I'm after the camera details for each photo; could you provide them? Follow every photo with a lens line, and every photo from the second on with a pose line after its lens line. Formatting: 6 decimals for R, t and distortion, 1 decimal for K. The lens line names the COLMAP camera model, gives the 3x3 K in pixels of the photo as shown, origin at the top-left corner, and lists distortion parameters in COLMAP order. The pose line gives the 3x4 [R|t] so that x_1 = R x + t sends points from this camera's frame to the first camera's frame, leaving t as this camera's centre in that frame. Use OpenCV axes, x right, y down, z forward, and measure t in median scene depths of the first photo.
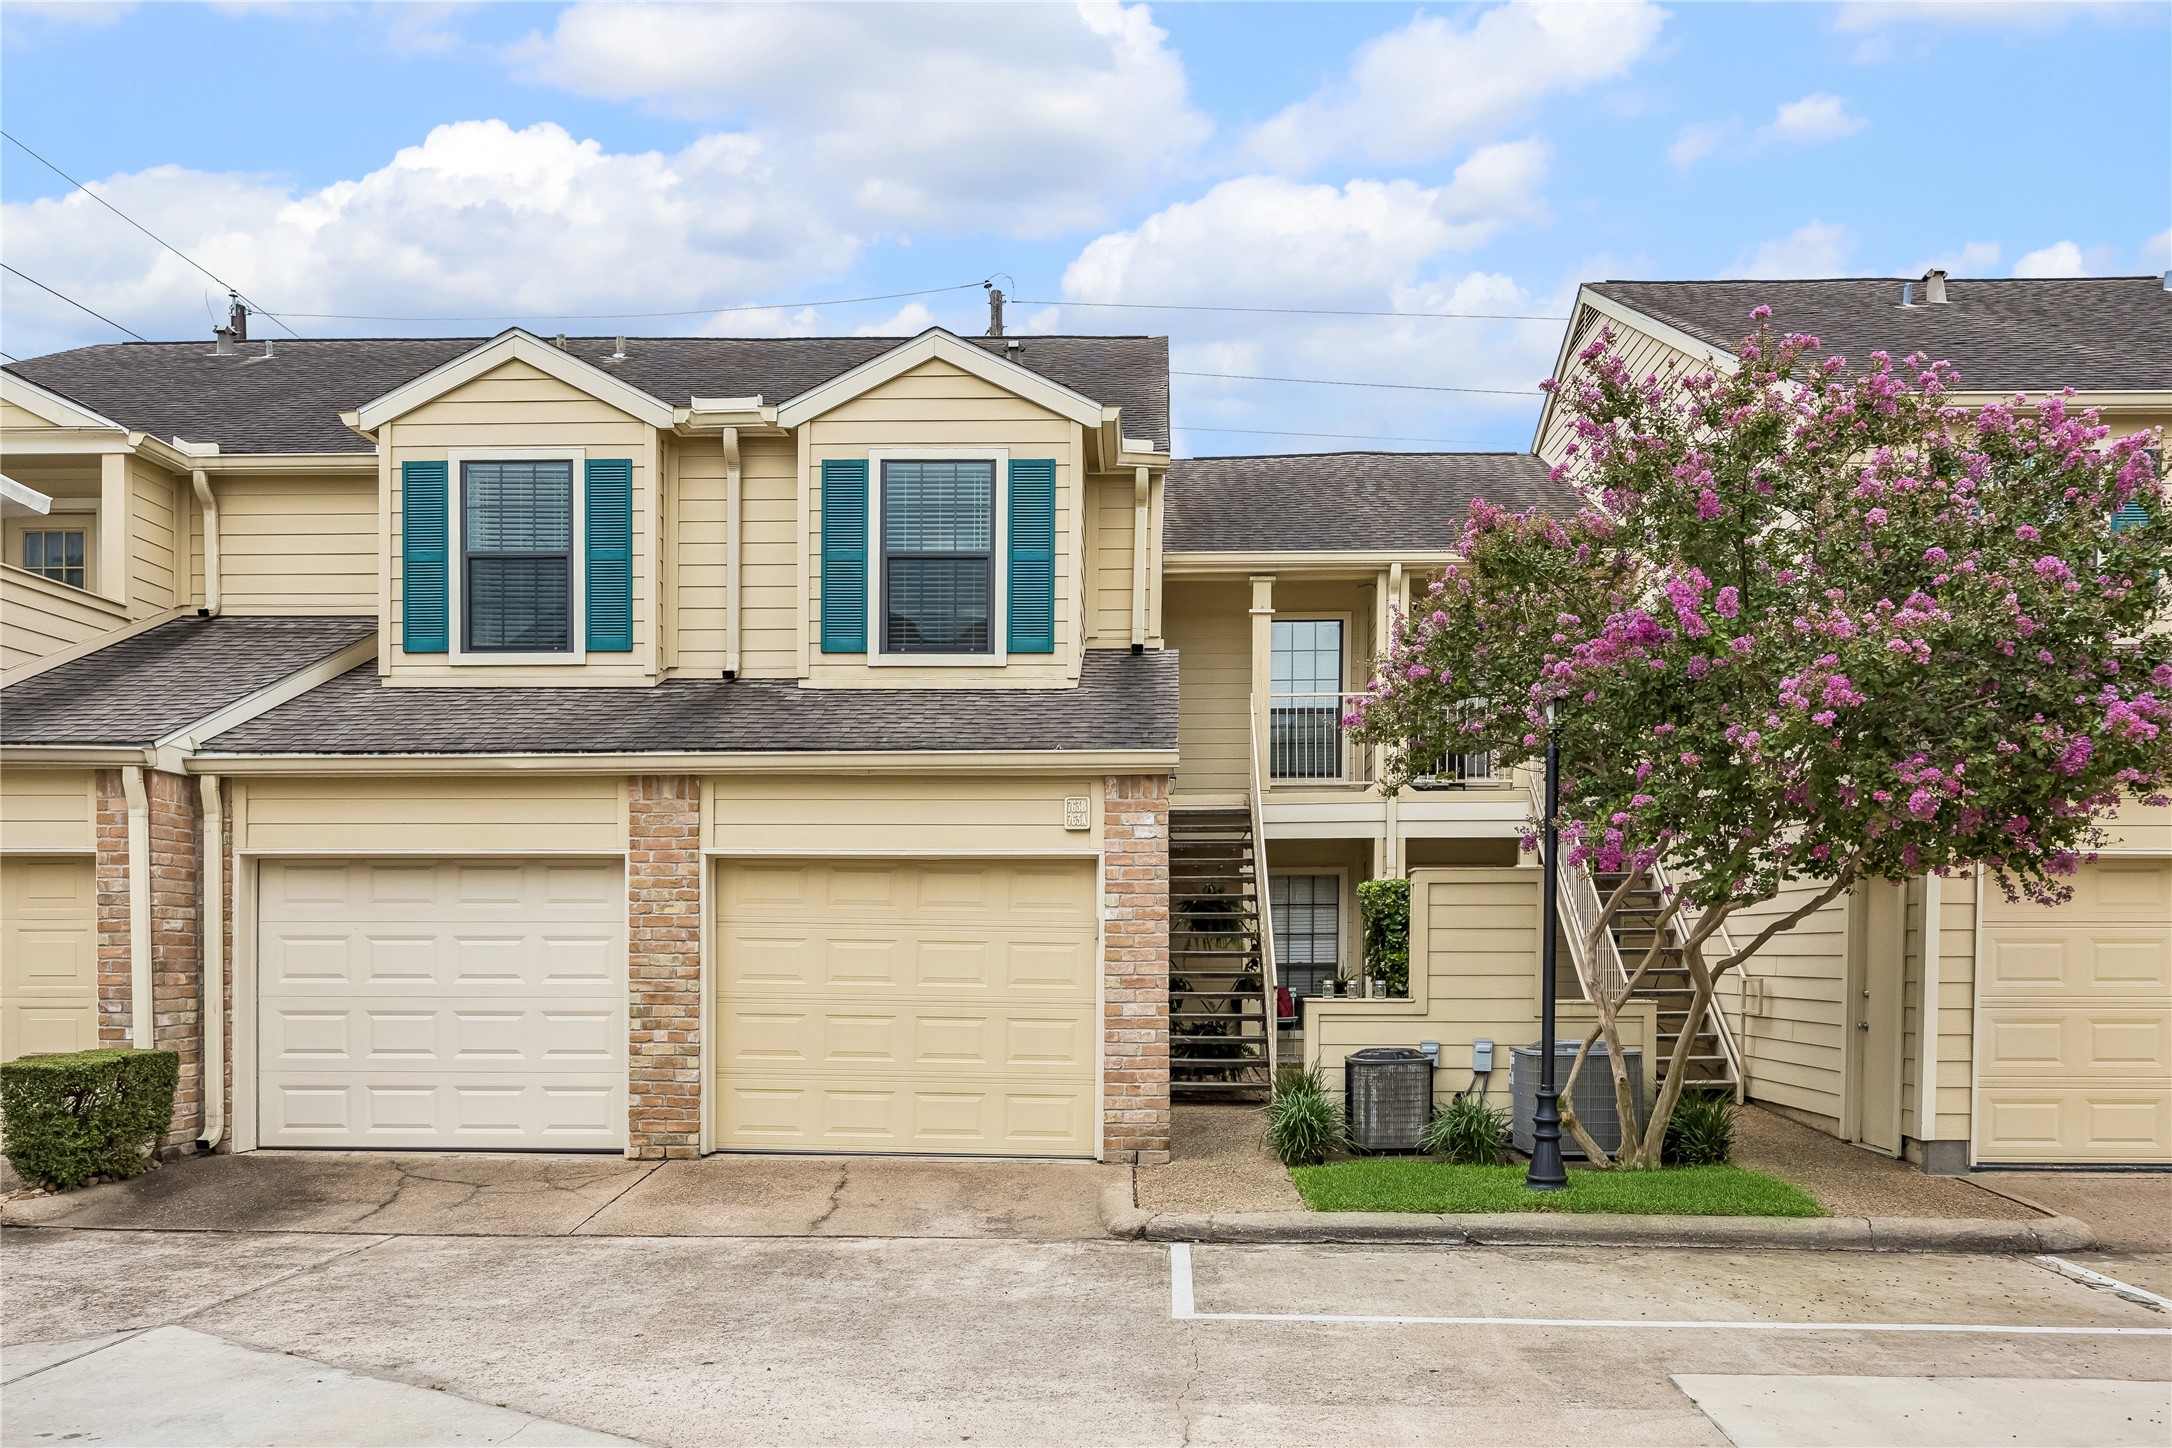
lens RADIAL K [[1720.2, 0, 1055.8], [0, 1720.2, 783.5], [0, 0, 1]] dist [0.004753, -0.006455]
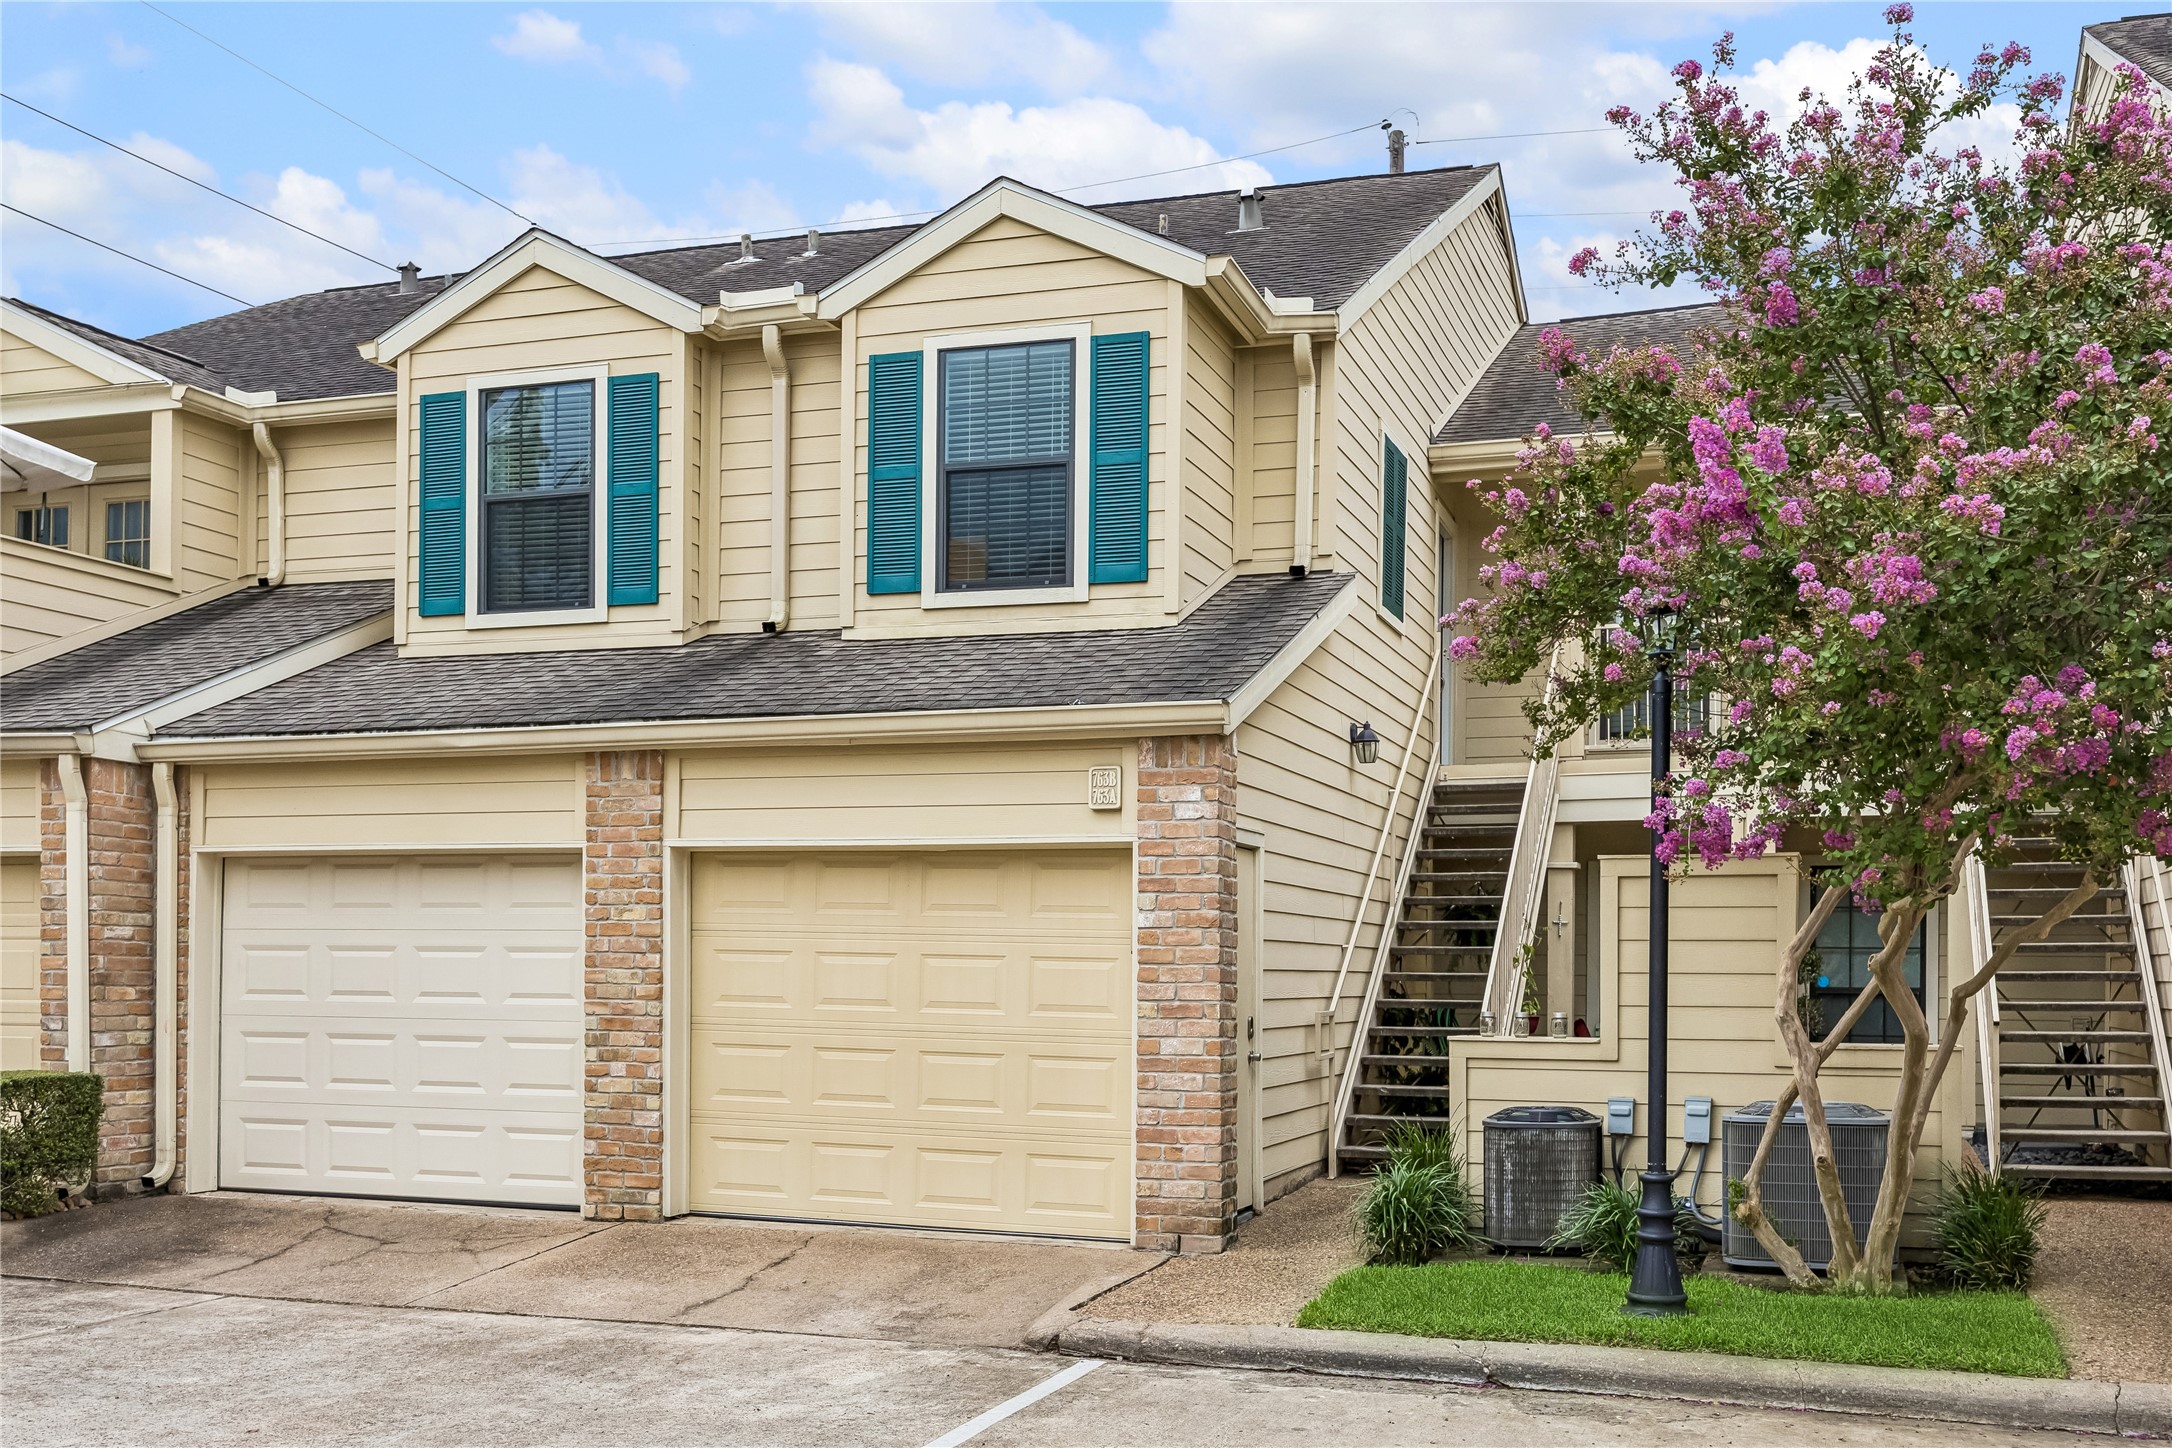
lens RADIAL K [[2126.1, 0, 1086.2], [0, 2126.1, 729.9], [0, 0, 1]] dist [0.000172, 0.000000]
pose [[0.956635, -0.026529, -0.290078, 0.275504], [0.021183, 0.999543, -0.021554, 0.011505], [0.290517, 0.014475, 0.956760, 0.091792]]
